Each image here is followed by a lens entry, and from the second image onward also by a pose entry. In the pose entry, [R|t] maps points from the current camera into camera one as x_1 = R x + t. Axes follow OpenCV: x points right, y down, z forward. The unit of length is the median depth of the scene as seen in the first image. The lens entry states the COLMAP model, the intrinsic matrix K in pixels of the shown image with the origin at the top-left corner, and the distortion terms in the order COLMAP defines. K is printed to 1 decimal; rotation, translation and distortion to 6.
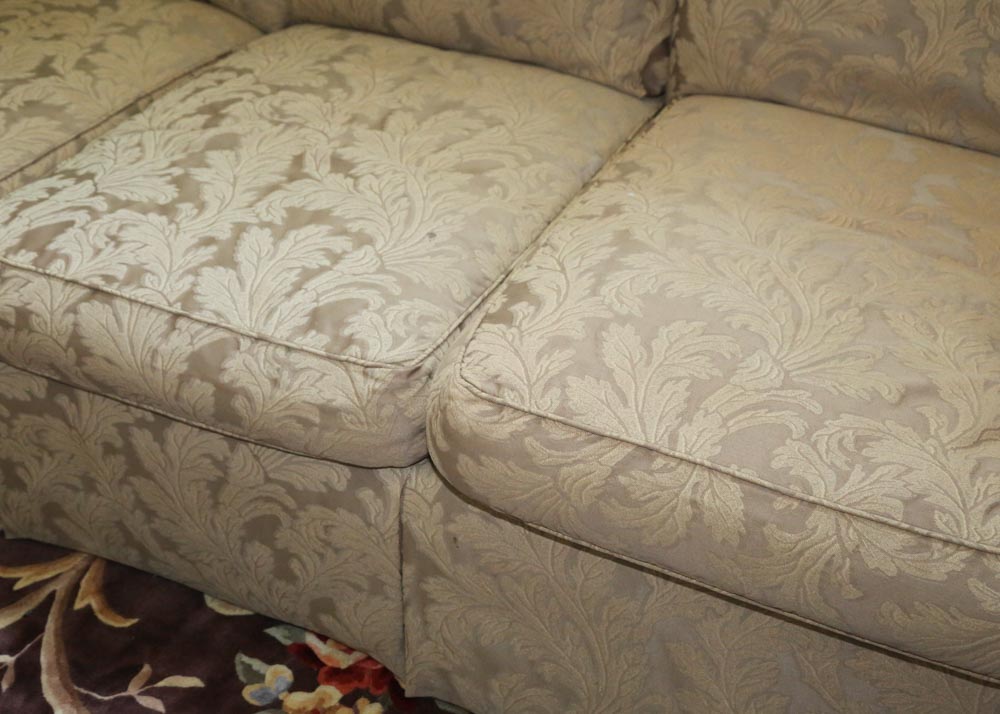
lens RADIAL K [[1238.0, 0, 494.8], [0, 1238.0, 366.4], [0, 0, 1]] dist [0.056794, 0.000000]
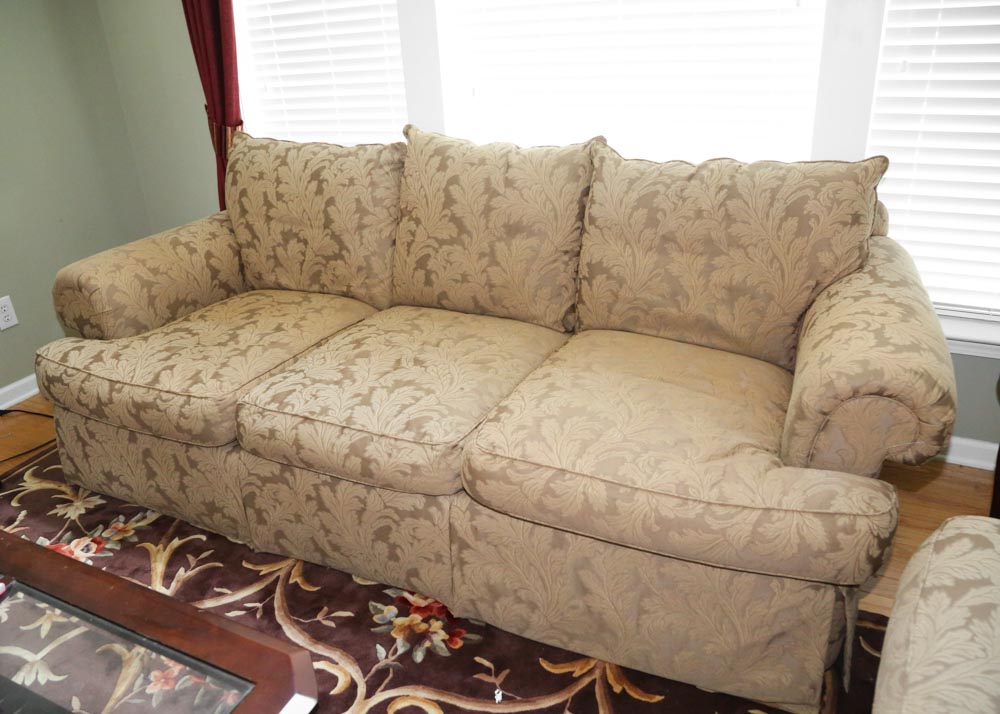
lens RADIAL K [[741.7, 0, 502.9], [0, 741.7, 376.3], [0, 0, 1]] dist [-0.104213, 0.011196]
pose [[0.999552, -0.029670, 0.003859, 0.014672], [0.029832, 0.978427, -0.204426, 0.134641], [0.002289, 0.204450, 0.978874, -0.248224]]
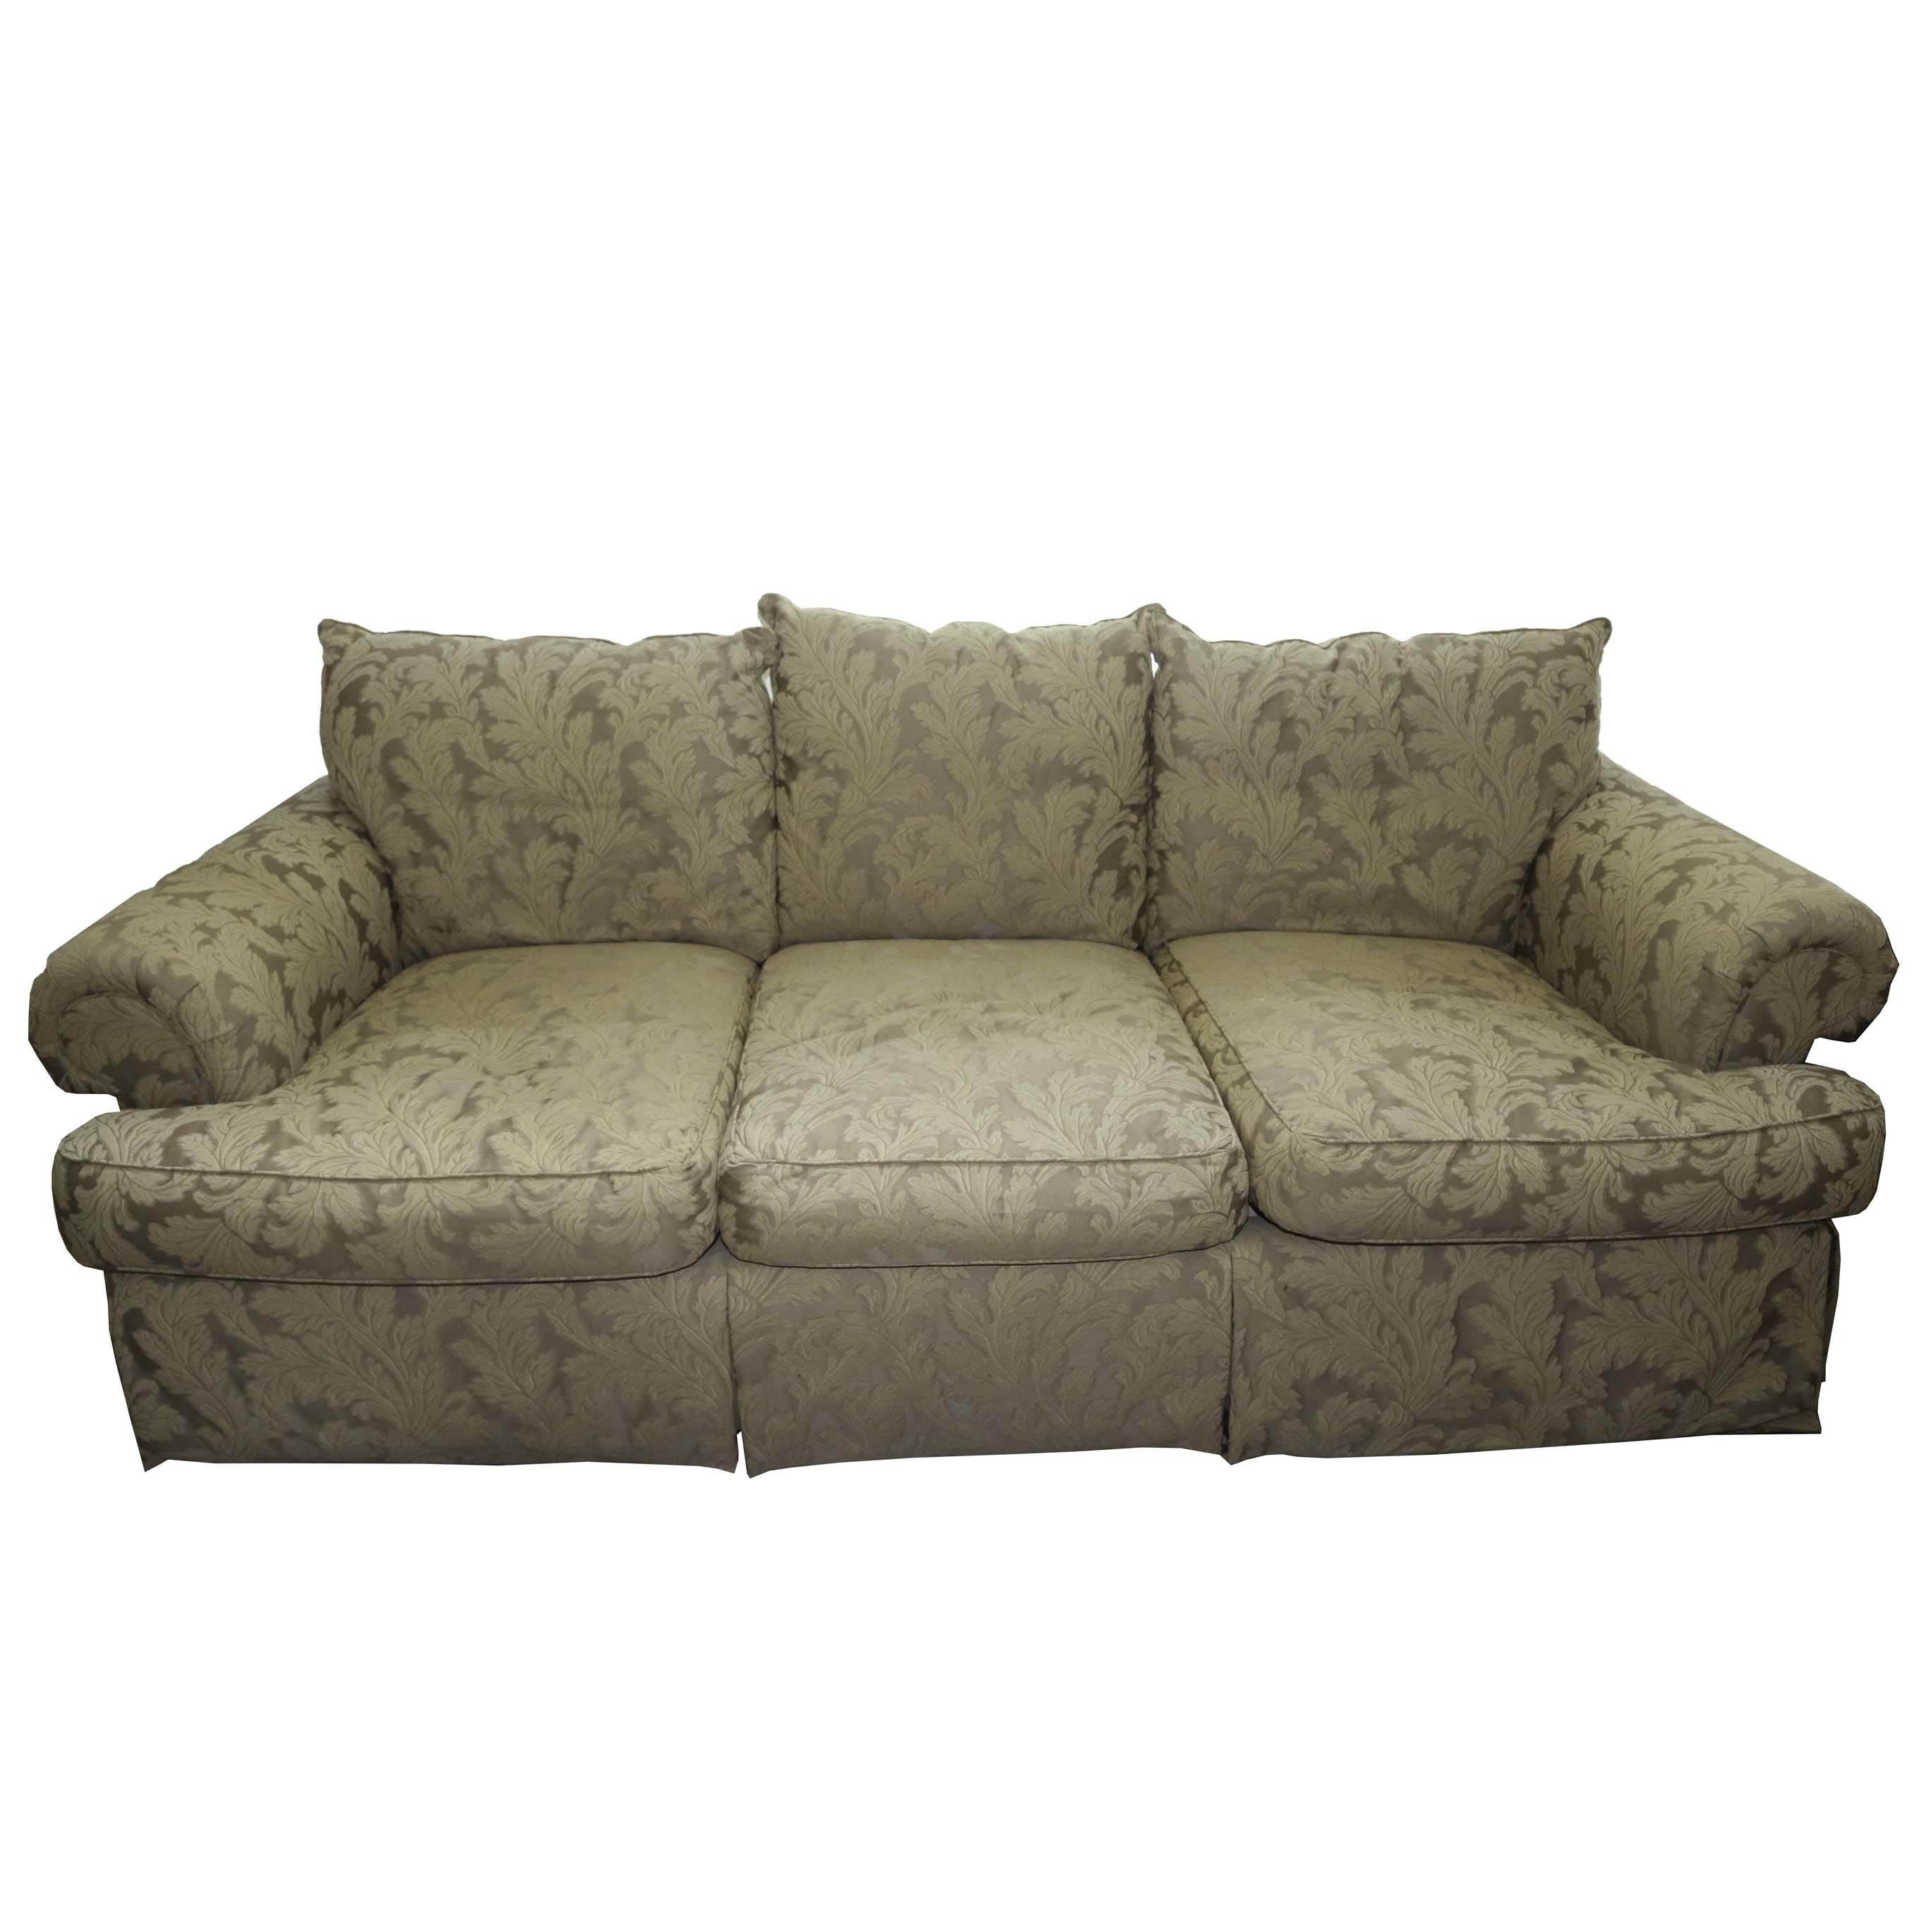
lens RADIAL K [[1442.5, 0, 951.1], [0, 1442.5, 964.4], [0, 0, 1]] dist [-0.115101, 0.035549]
pose [[0.891172, -0.162018, 0.423749, -0.785078], [0.272190, 0.938210, -0.213715, 0.050501], [-0.362939, 0.305797, 0.880206, -0.156879]]
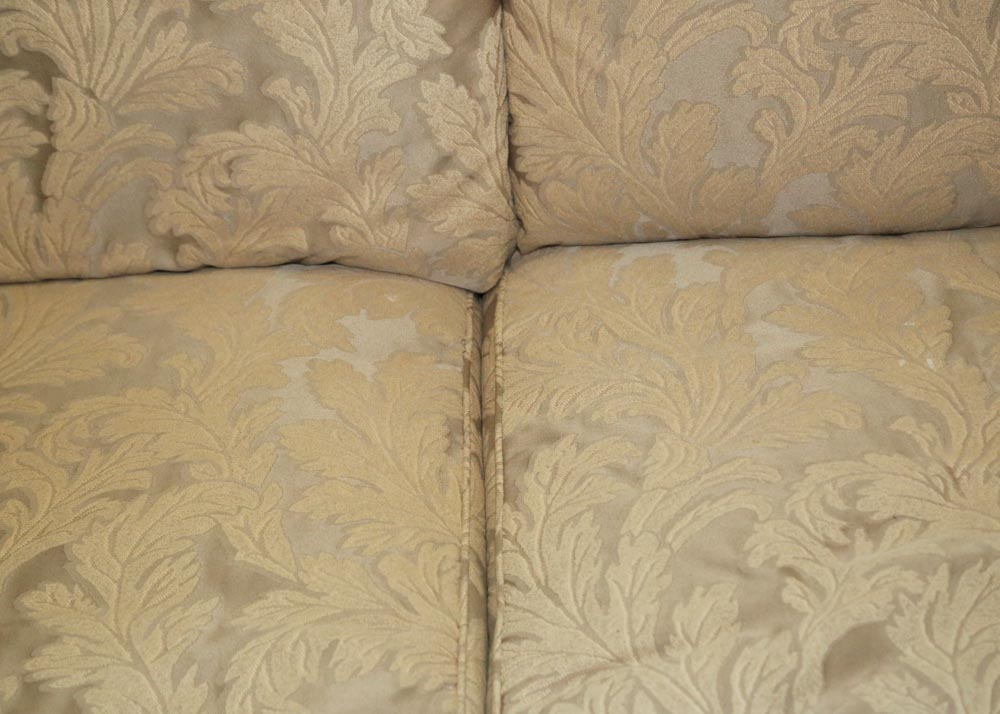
lens RADIAL K [[1669.6, 0, 492.6], [0, 1669.6, 365.1], [0, 0, 1]] dist [0.150796, 0.000000]
pose [[0.905734, -0.314627, 0.283998, -0.533201], [0.308165, 0.948871, 0.068400, -0.405994], [-0.290998, 0.025566, 0.956382, 0.537493]]
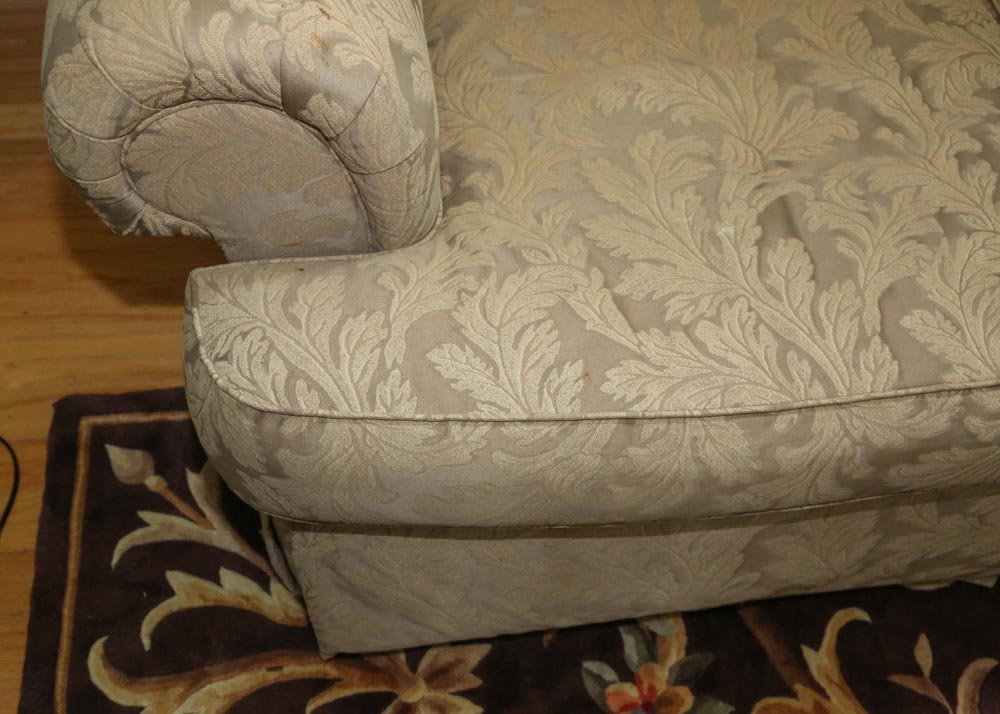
lens RADIAL K [[1015.2, 0, 482.1], [0, 1015.2, 350.2], [0, 0, 1]] dist [-0.006462, 0.000000]
pose [[0.843672, -0.410797, 0.345634, -1.062902], [0.282582, 0.887206, 0.364709, -0.454672], [-0.456470, -0.210025, 0.864595, 0.721807]]
